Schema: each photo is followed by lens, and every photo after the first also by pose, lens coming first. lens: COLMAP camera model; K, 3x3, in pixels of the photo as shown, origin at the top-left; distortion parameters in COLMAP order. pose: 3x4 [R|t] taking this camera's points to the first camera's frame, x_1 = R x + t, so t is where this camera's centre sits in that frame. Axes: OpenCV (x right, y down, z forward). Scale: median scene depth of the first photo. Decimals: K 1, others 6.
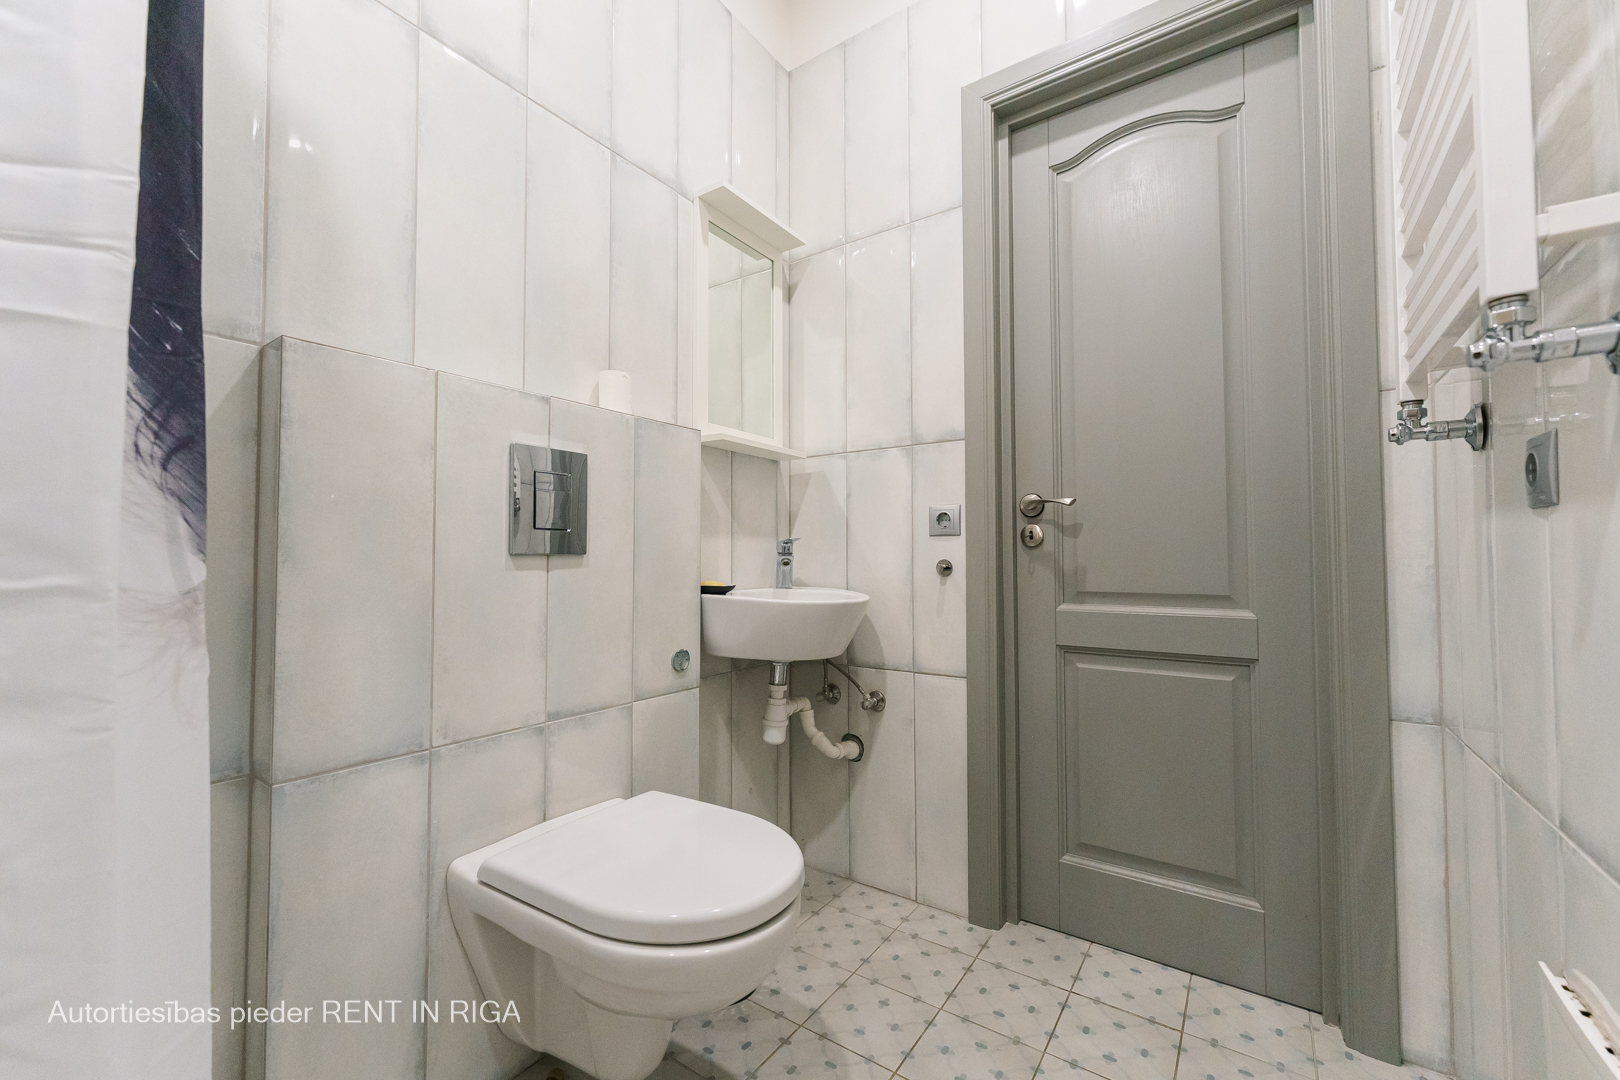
lens RADIAL K [[654.3, 0, 810.0], [0, 654.3, 540.0], [0, 0, 1]] dist [-0.000426, -0.000020]
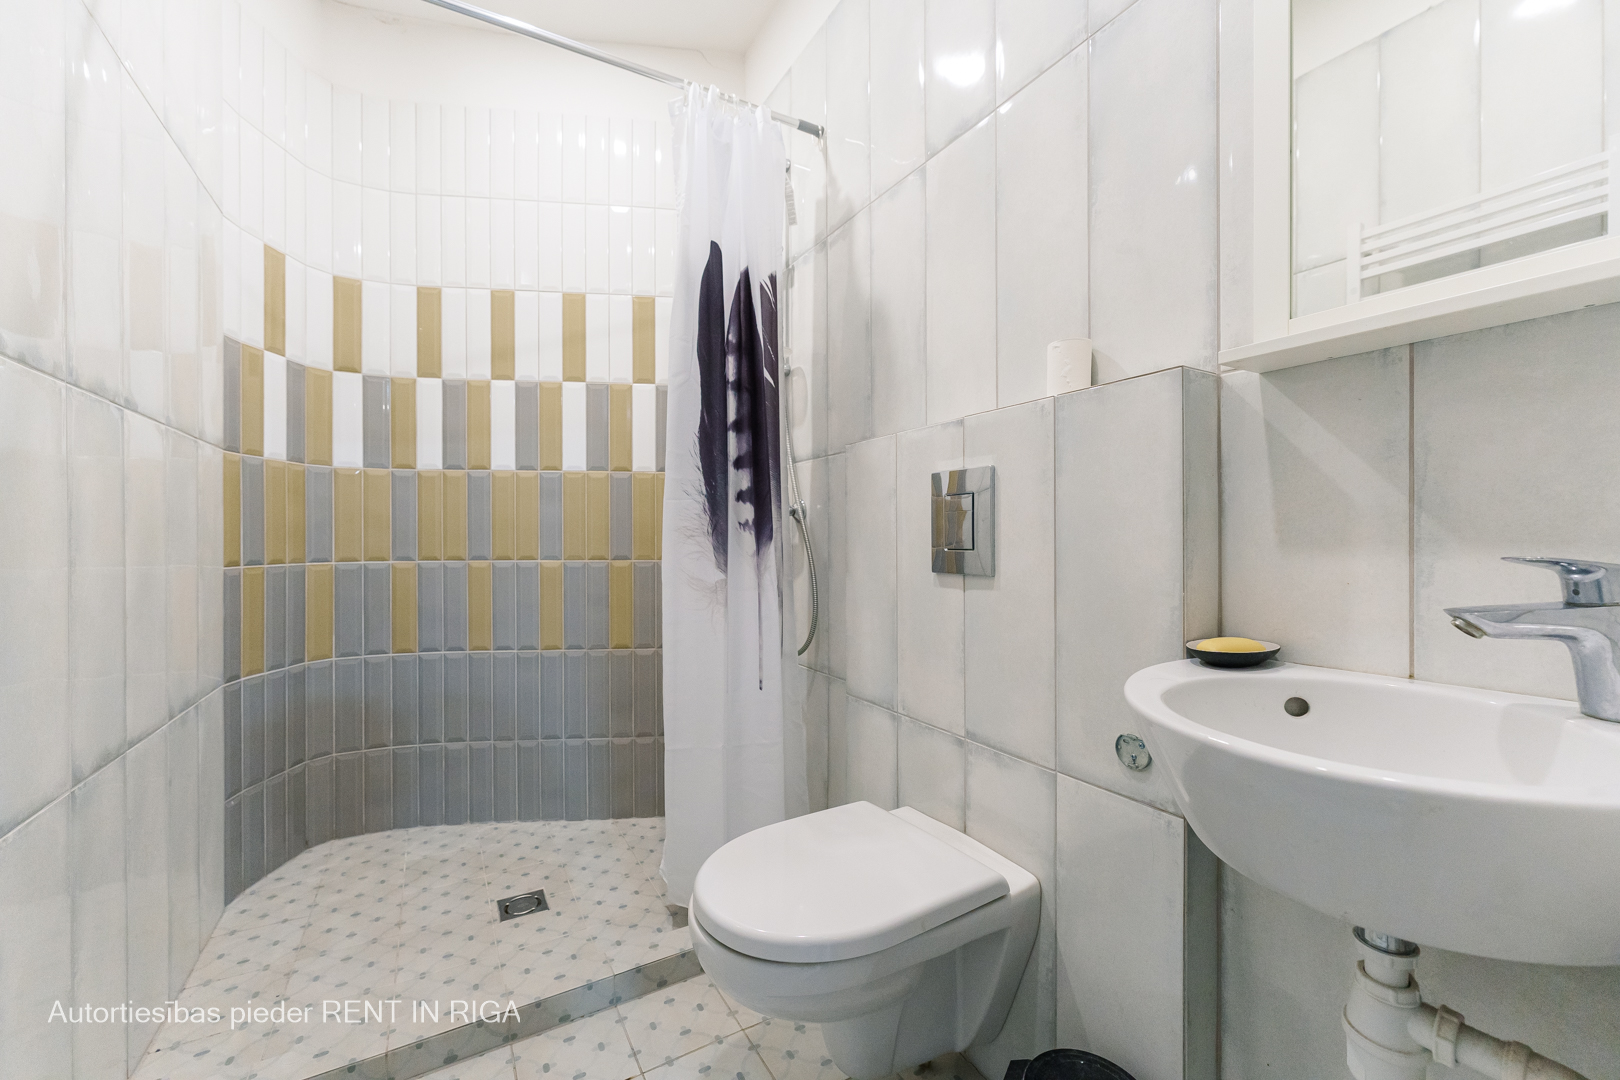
lens RADIAL K [[654.3, 0, 810.0], [0, 654.3, 540.0], [0, 0, 1]] dist [-0.000426, -0.000020]
pose [[-0.435659, 0.007131, -0.900083, 0.616892], [0.032305, 0.999448, -0.007718, -0.030645], [0.899532, -0.032439, -0.435649, 1.228965]]
